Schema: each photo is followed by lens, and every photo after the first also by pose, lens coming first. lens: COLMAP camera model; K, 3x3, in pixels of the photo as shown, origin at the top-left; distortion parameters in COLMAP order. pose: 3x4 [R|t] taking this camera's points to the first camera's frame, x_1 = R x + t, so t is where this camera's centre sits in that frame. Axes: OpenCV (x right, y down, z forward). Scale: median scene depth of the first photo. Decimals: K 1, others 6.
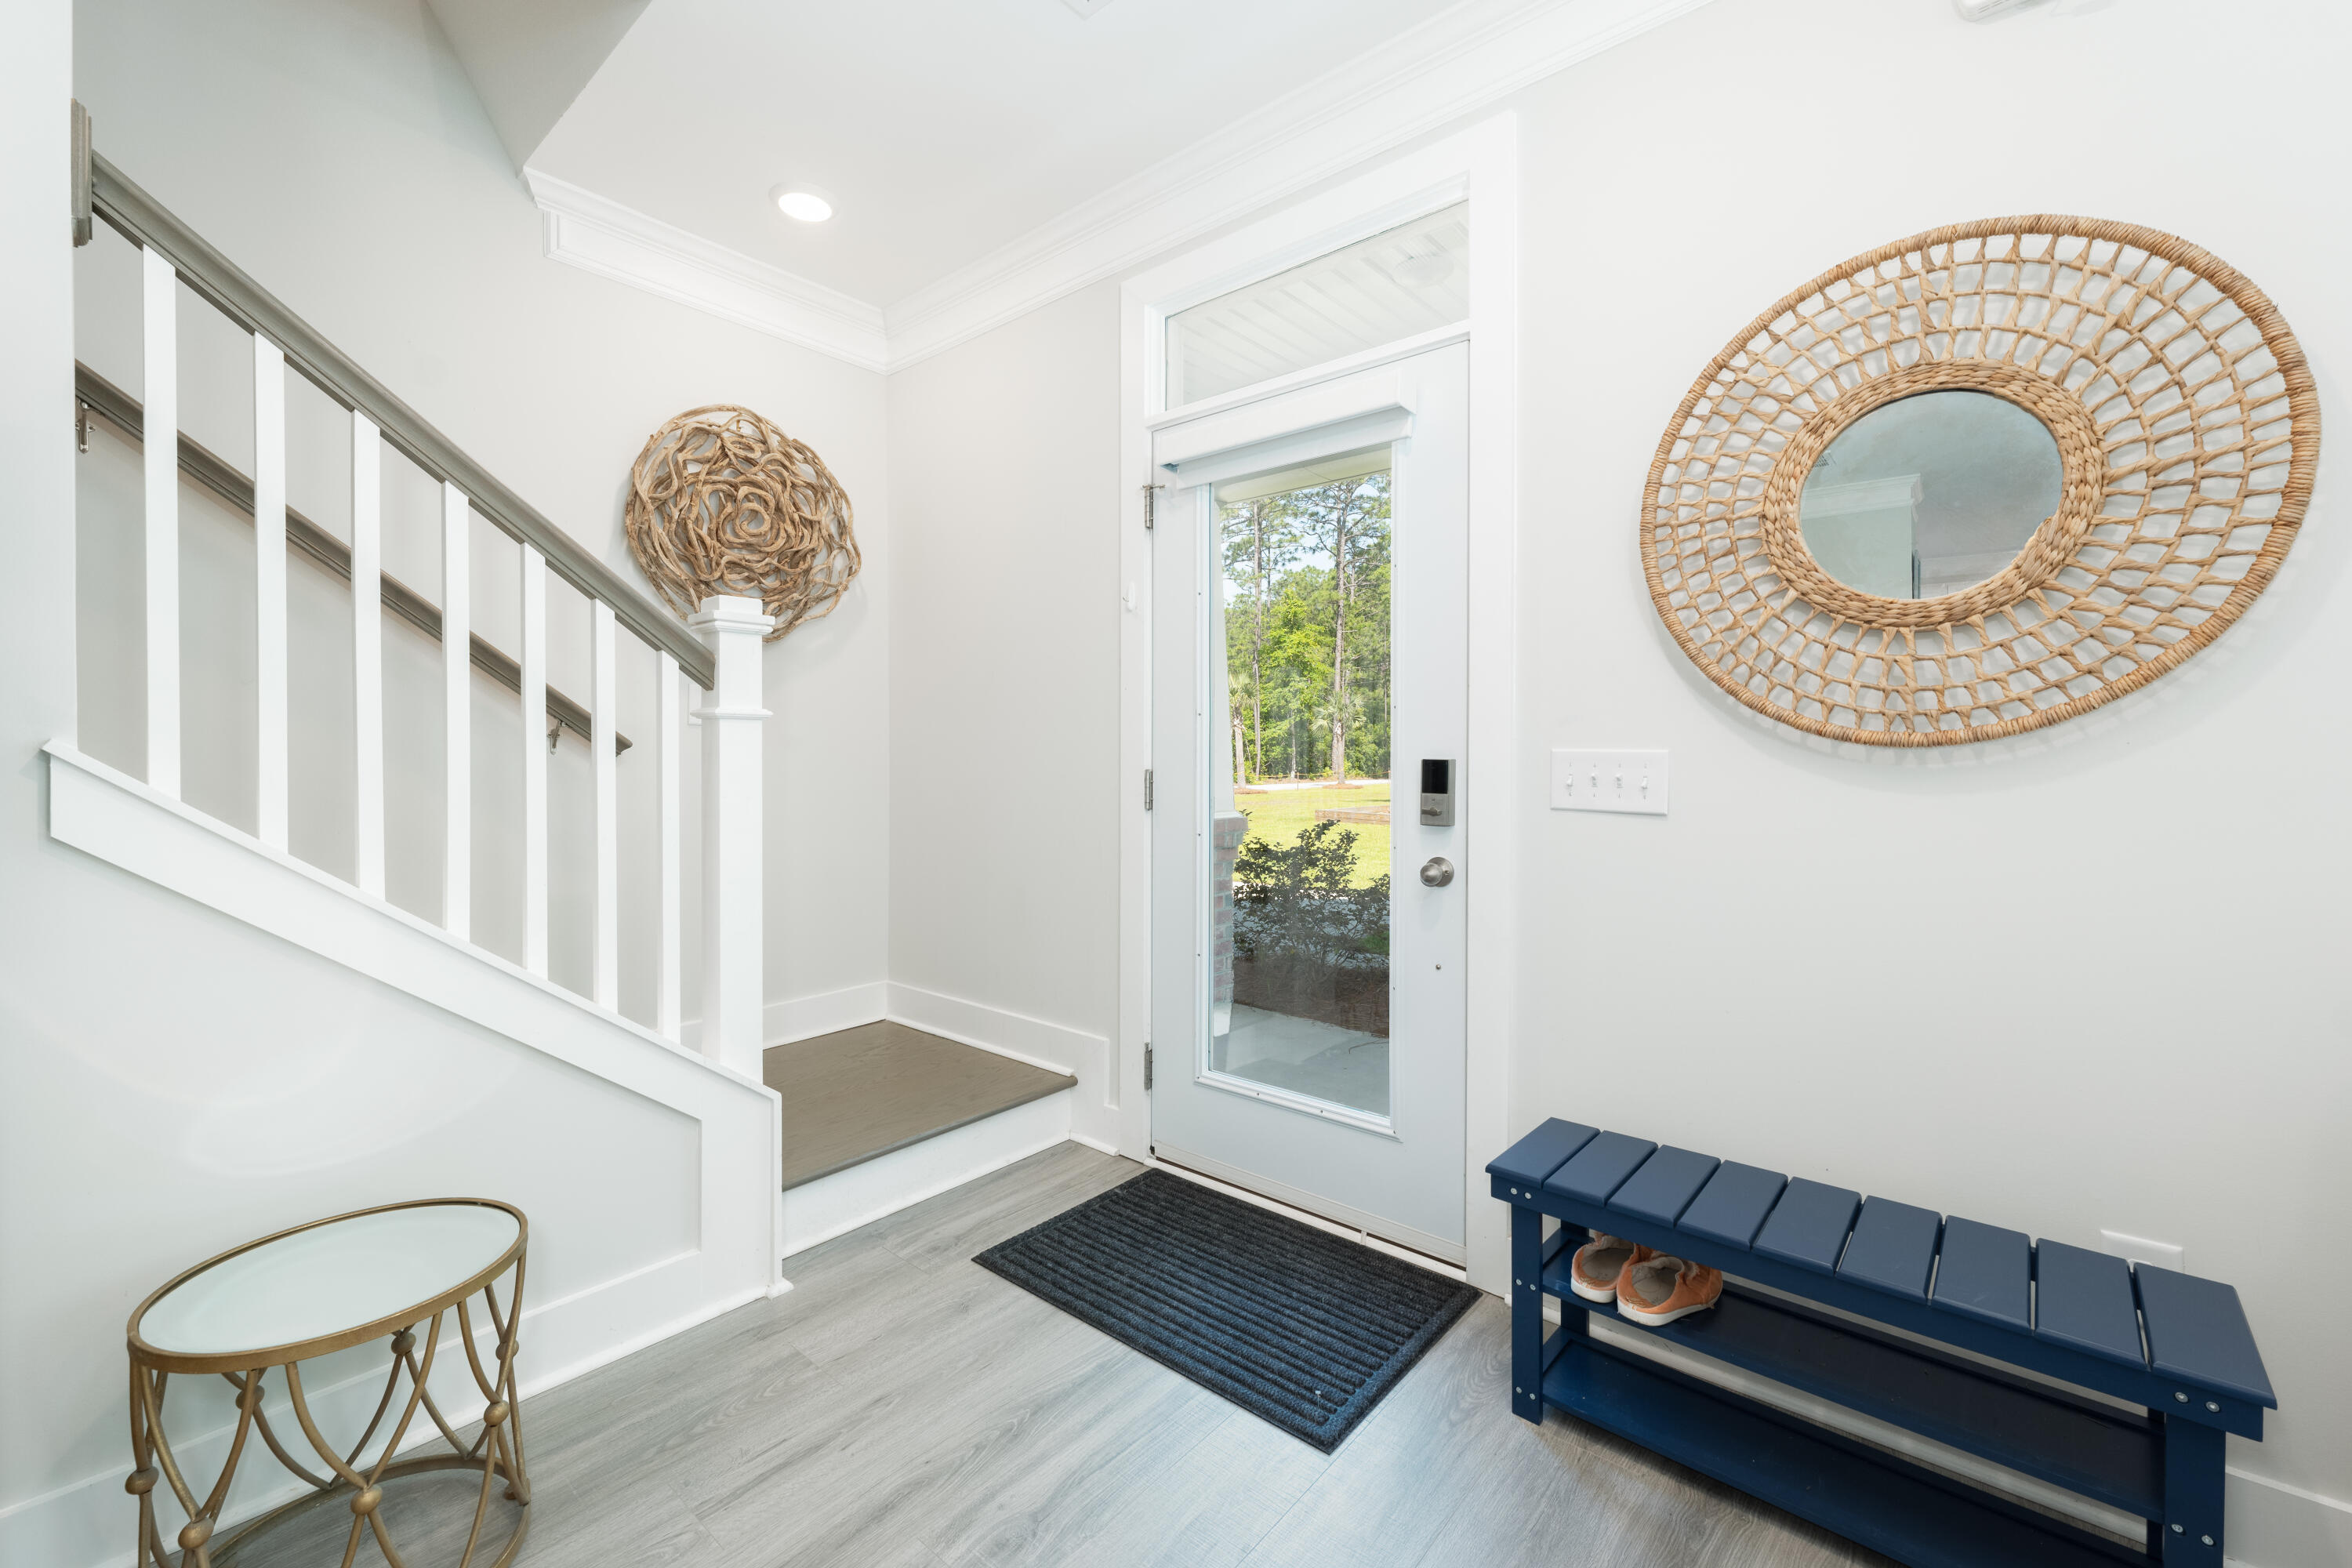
lens RADIAL K [[961.8, 0, 1176.0], [0, 961.8, 784.0], [0, 0, 1]] dist [-0.001471, -0.000045]
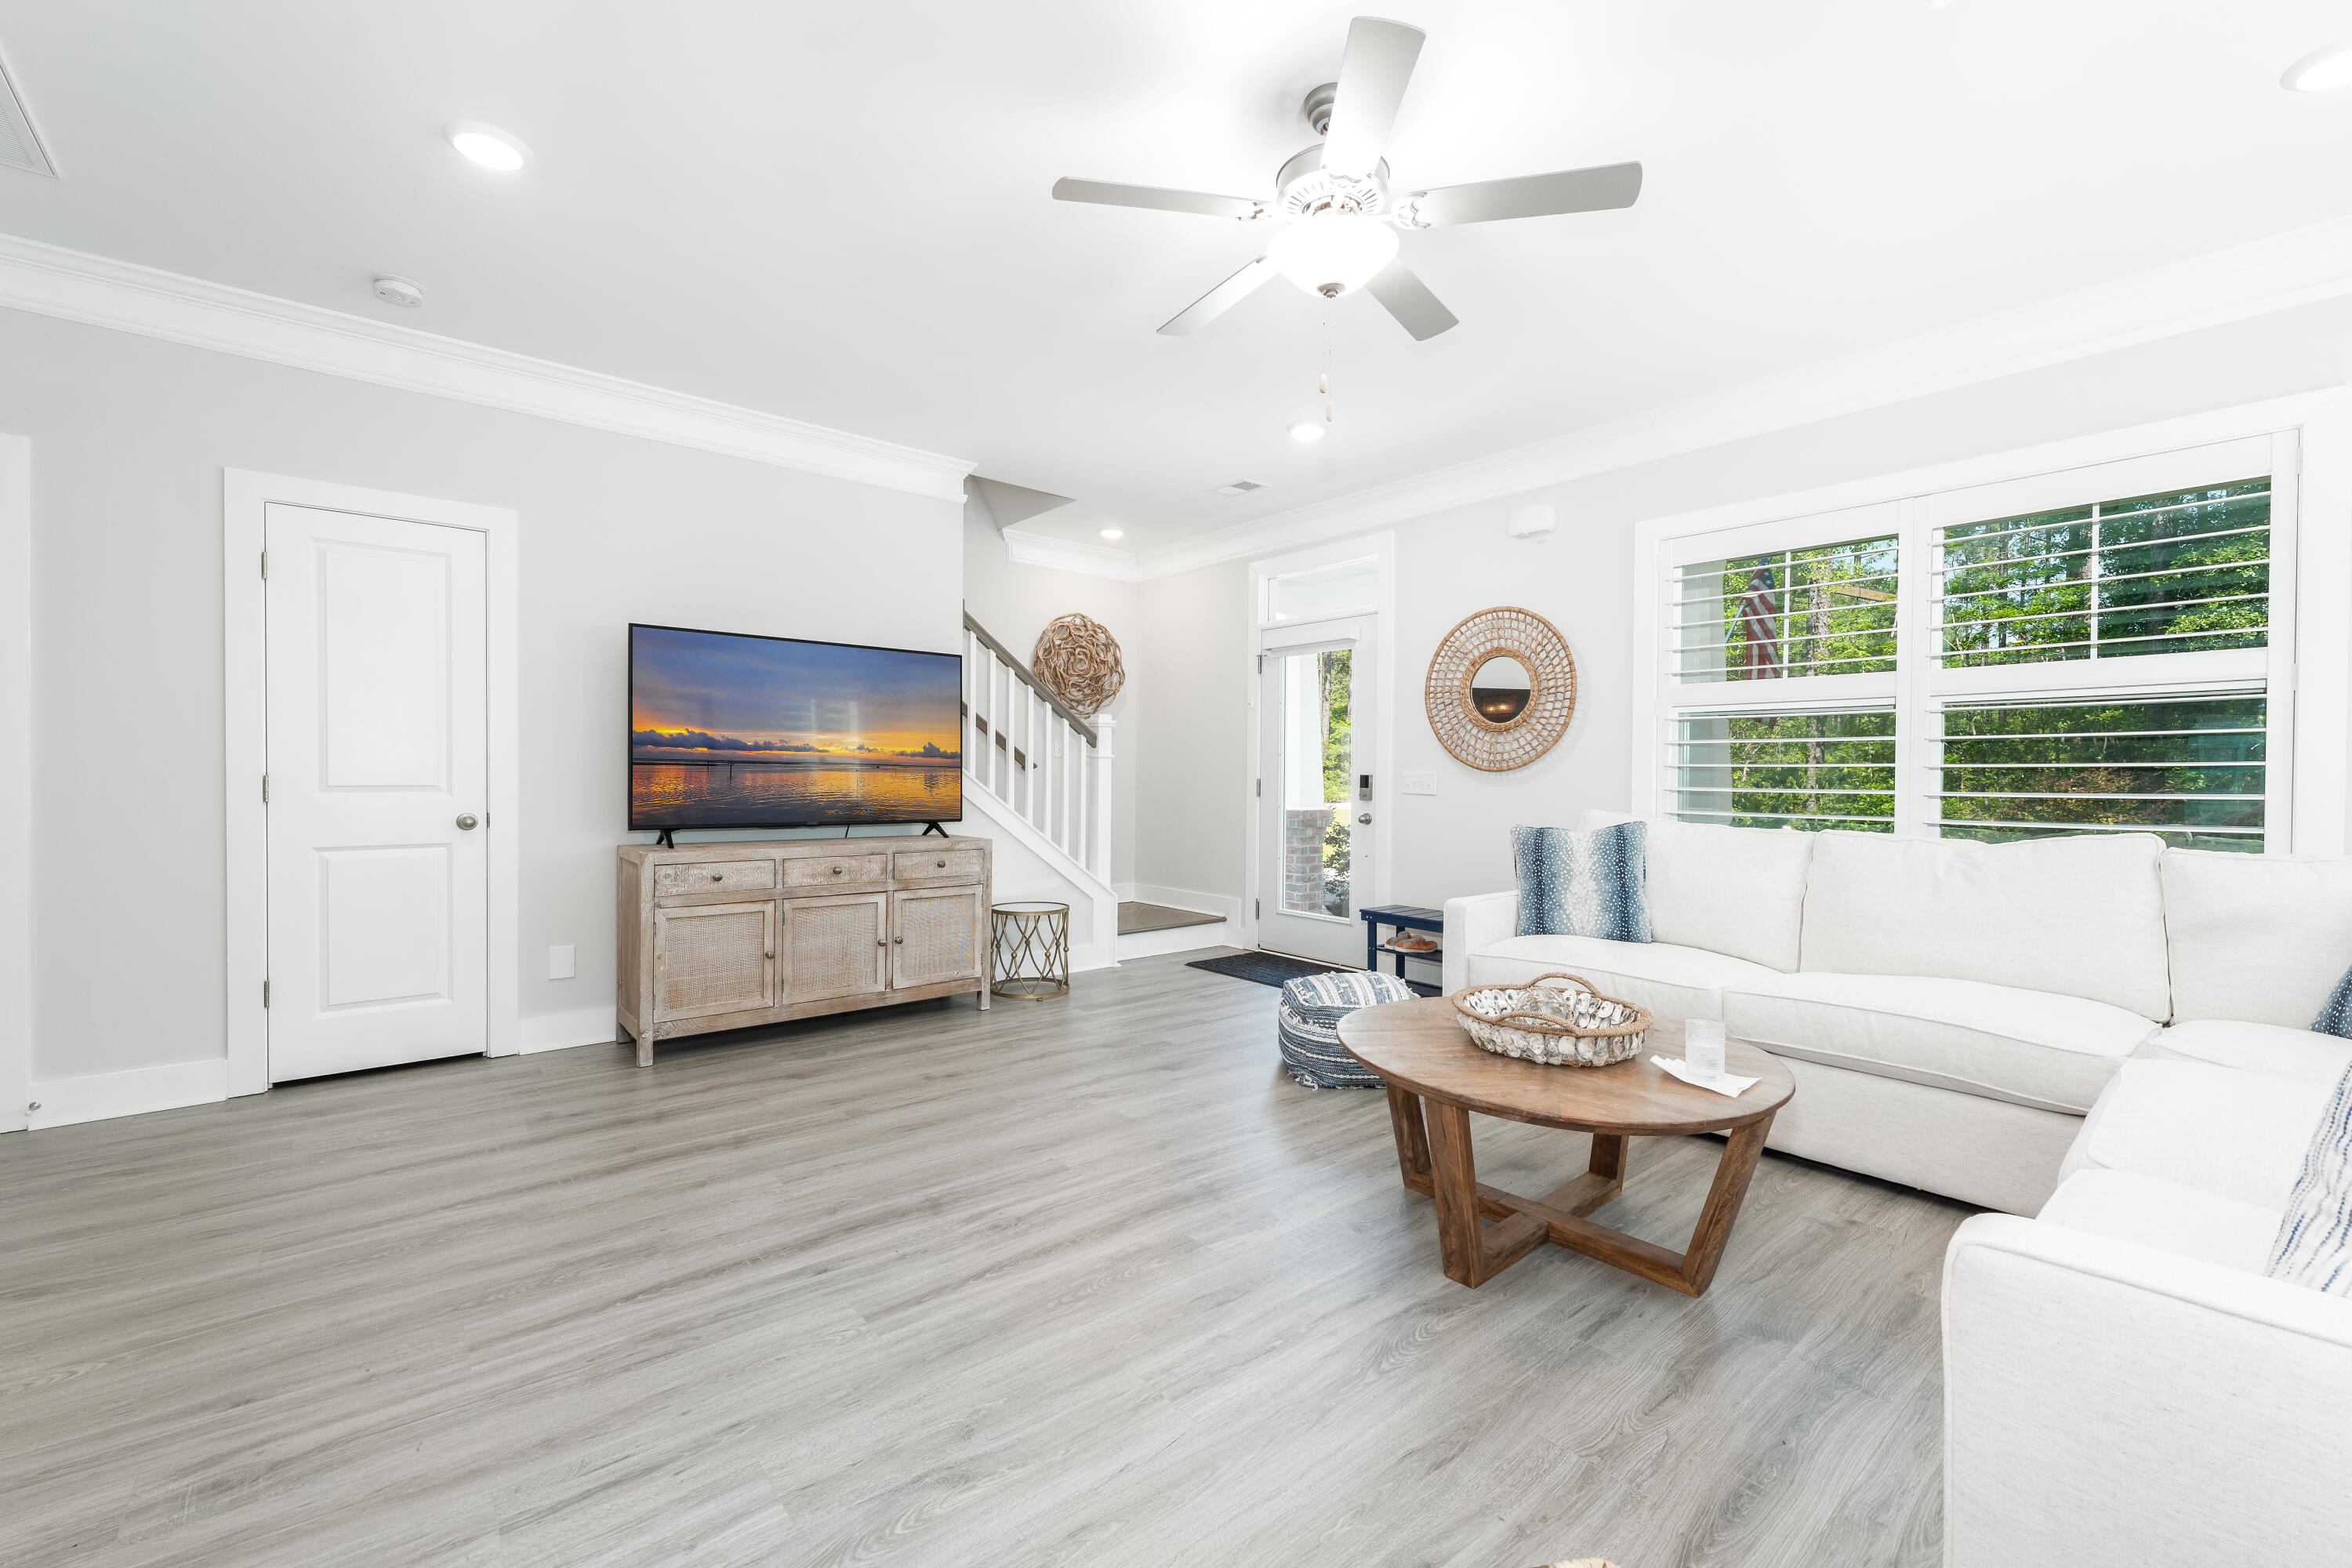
lens RADIAL K [[961.8, 0, 1176.0], [0, 961.8, 784.0], [0, 0, 1]] dist [-0.001471, -0.000045]
pose [[0.986612, 0.006843, -0.162943, 0.188466], [-0.009157, 0.999868, -0.013453, 0.038481], [0.162830, 0.014765, 0.986544, -1.611100]]
